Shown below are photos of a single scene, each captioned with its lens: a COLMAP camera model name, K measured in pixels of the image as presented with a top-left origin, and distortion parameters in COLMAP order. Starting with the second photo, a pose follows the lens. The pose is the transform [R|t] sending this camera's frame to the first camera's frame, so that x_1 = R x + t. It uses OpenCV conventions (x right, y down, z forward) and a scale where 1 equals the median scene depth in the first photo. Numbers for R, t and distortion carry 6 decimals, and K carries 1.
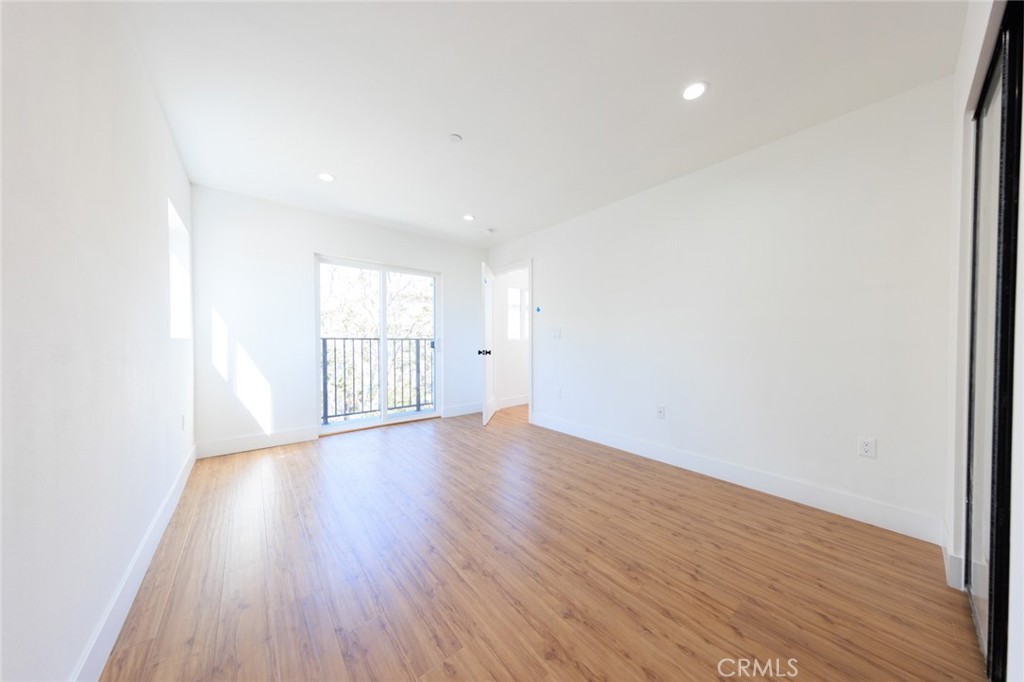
lens RADIAL K [[329.9, 0, 517.1], [0, 329.9, 342.0], [0, 0, 1]] dist [0.011481, -0.000073]
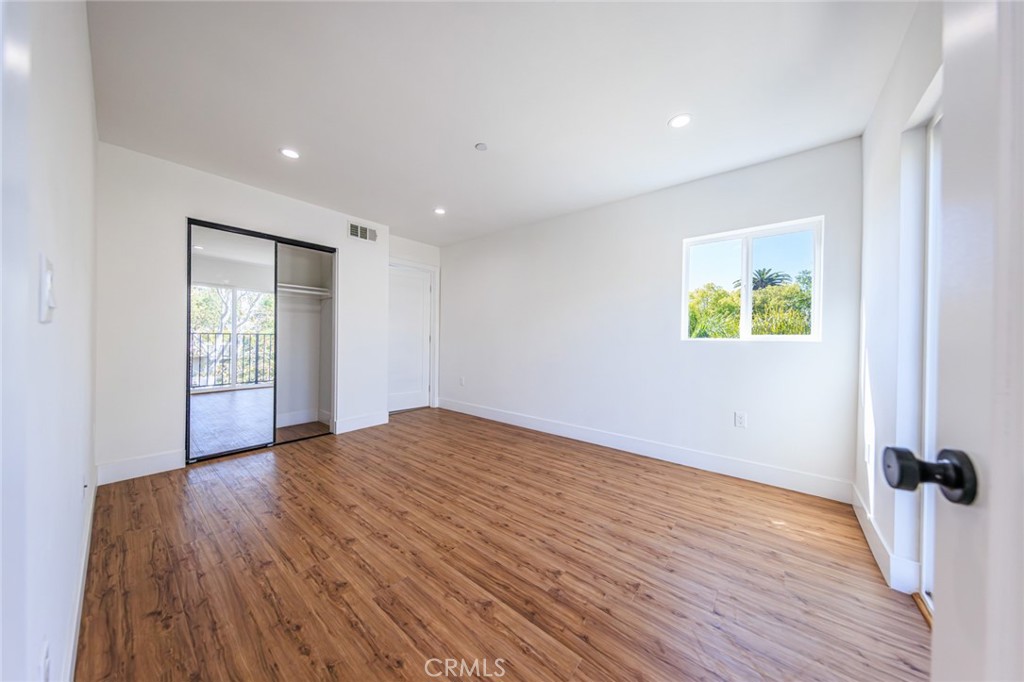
lens RADIAL K [[329.9, 0, 517.1], [0, 329.9, 342.0], [0, 0, 1]] dist [0.011481, -0.000073]
pose [[-0.980801, -0.011561, -0.194666, -0.096078], [-0.014080, 0.999834, 0.011564, -0.011263], [0.194500, 0.014082, -0.980801, 1.952210]]
